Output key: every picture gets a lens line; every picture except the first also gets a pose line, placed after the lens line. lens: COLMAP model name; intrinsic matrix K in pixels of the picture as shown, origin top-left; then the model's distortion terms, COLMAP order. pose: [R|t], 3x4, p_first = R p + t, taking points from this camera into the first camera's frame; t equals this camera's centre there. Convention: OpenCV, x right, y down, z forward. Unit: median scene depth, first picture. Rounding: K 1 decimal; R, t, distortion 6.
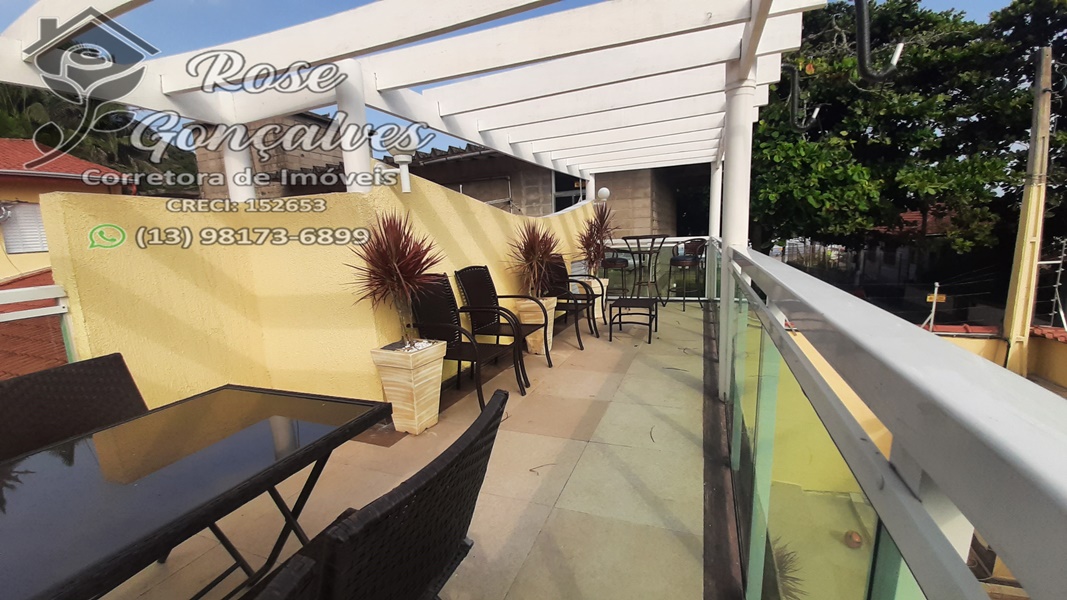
lens RADIAL K [[417.5, 0, 537.6], [0, 417.5, 304.6], [0, 0, 1]] dist [0.000077, -0.007741]
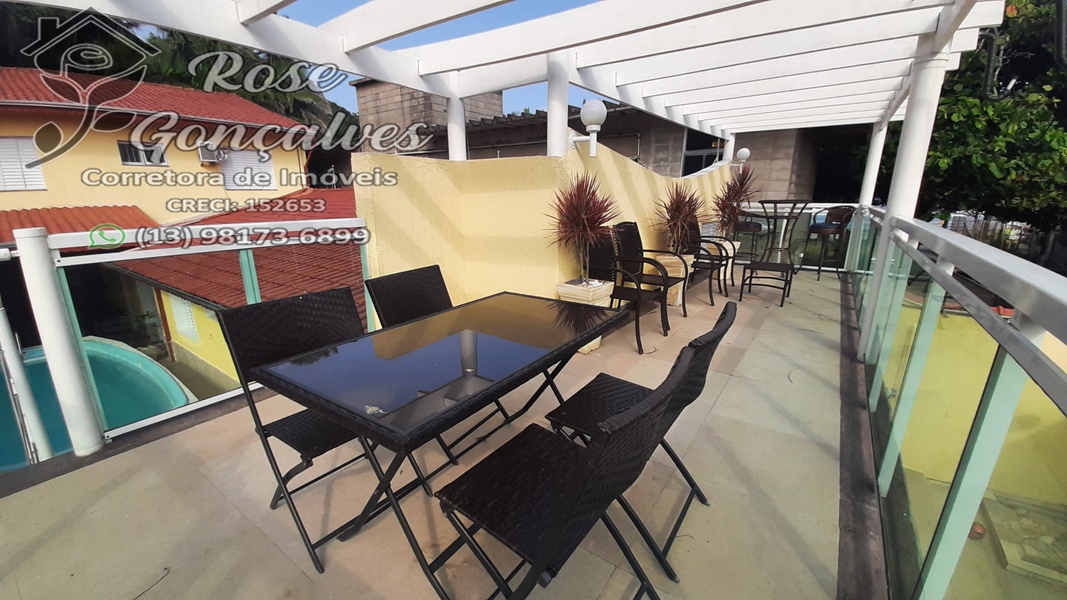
lens RADIAL K [[417.5, 0, 536.4], [0, 417.5, 305.6], [0, 0, 1]] dist [0.000077, -0.007741]
pose [[0.970255, 0.099846, -0.220535, -0.110090], [-0.076644, 0.990817, 0.111385, 0.024886], [0.229631, -0.091169, 0.968998, -0.167026]]
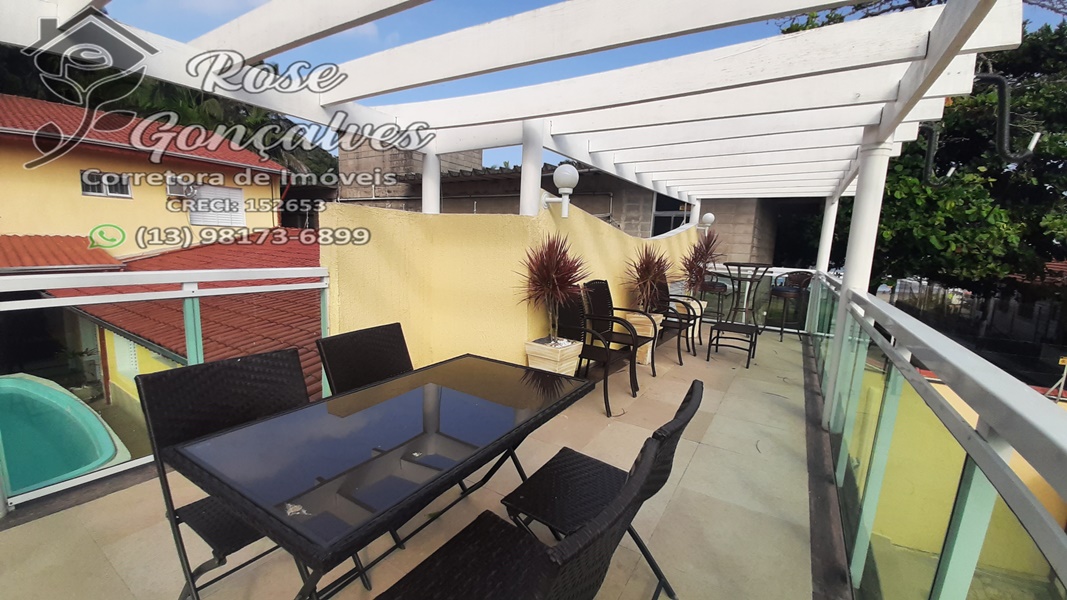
lens RADIAL K [[417.5, 0, 536.9], [0, 417.5, 304.1], [0, 0, 1]] dist [0.000077, -0.007741]
pose [[0.979327, 0.111593, -0.168716, -0.106529], [-0.114634, 0.993373, -0.008360, 0.002481], [0.166665, 0.027527, 0.985629, -0.147001]]
